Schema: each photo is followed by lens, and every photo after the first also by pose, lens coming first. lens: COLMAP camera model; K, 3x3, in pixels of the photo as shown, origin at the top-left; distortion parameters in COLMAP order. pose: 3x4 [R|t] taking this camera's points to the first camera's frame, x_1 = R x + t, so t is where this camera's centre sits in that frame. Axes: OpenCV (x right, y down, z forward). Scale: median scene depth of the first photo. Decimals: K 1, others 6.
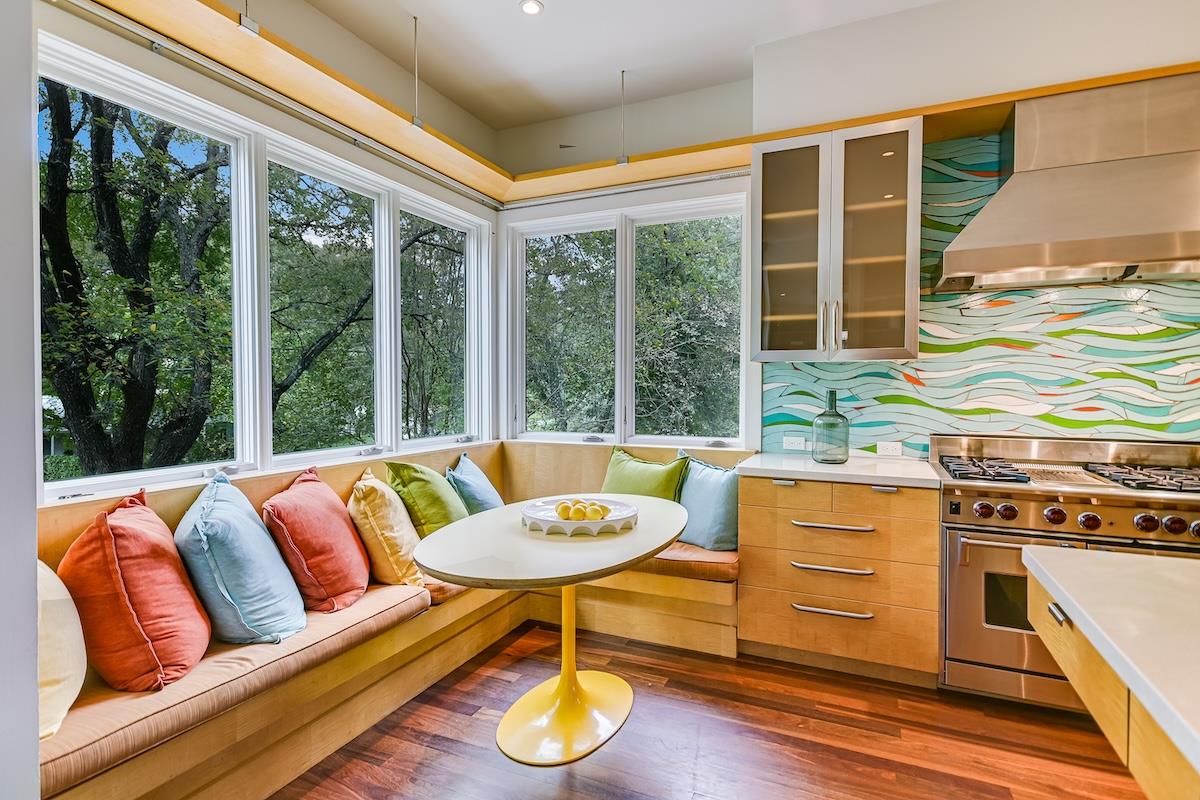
lens RADIAL K [[604.6, 0, 597.1], [0, 604.6, 394.1], [0, 0, 1]] dist [0.011389, -0.001261]
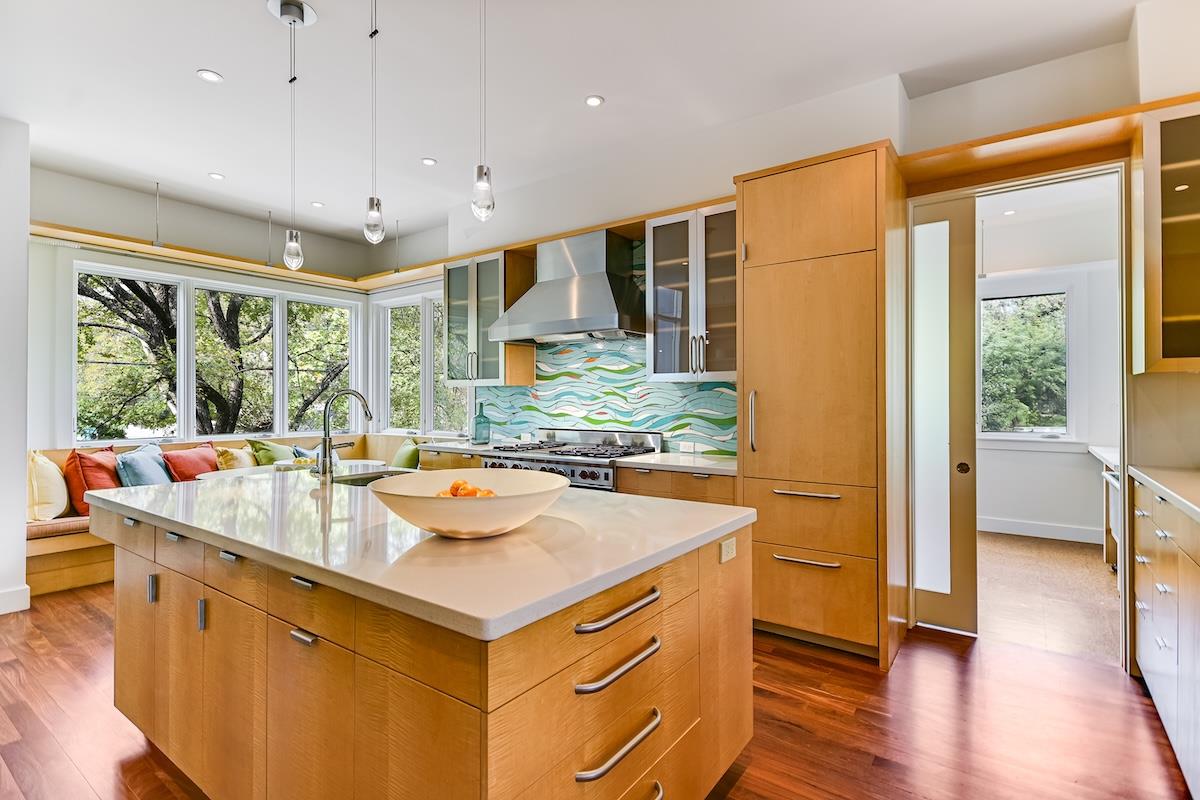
lens RADIAL K [[571.4, 0, 604.6], [0, 571.4, 399.4], [0, 0, 1]] dist [0.000641, 0.000693]
pose [[0.980442, -0.002953, -0.196786, 1.187007], [0.000125, 0.999897, -0.014379, 0.009180], [0.196808, 0.014073, 0.980341, -0.610914]]
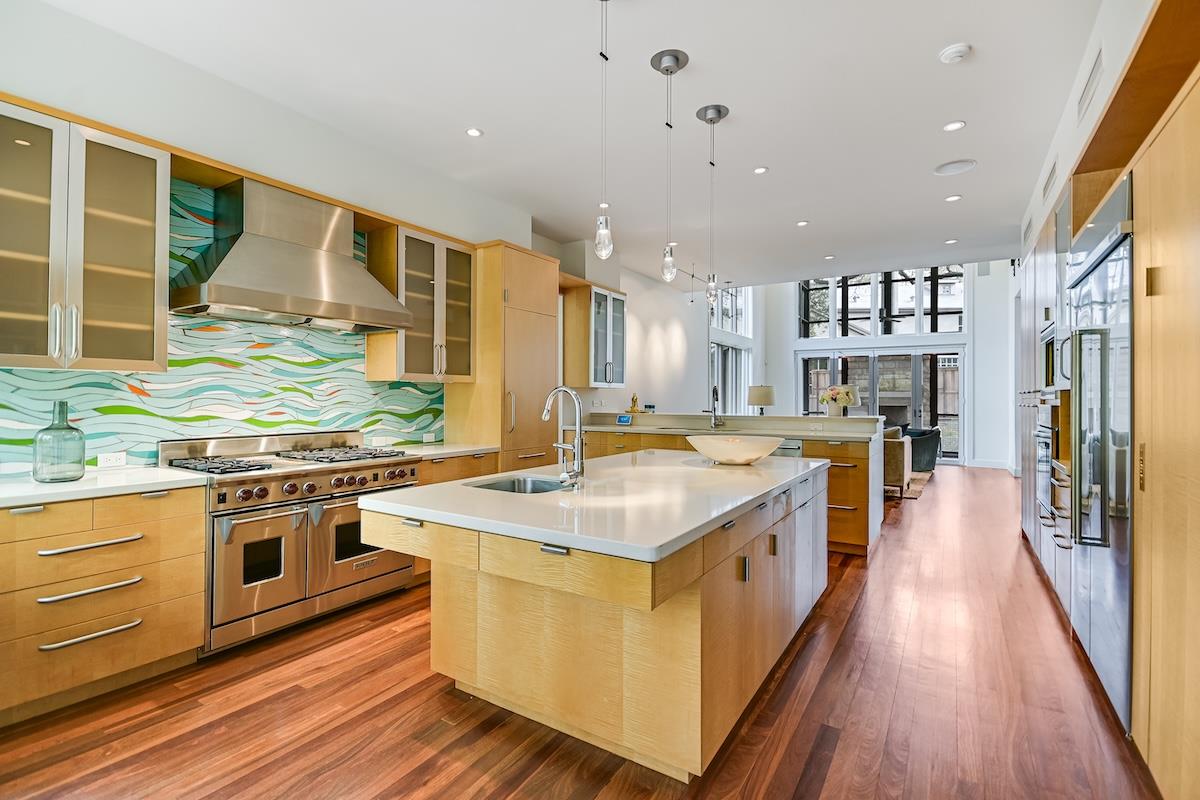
lens RADIAL K [[546.0, 0, 594.0], [0, 546.0, 395.1], [0, 0, 1]] dist [0.000390, -0.001552]
pose [[0.154905, 0.003106, 0.987924, -0.331716], [0.011756, 0.999918, -0.004987, -0.002522], [-0.987859, 0.012387, 0.154856, 0.090537]]
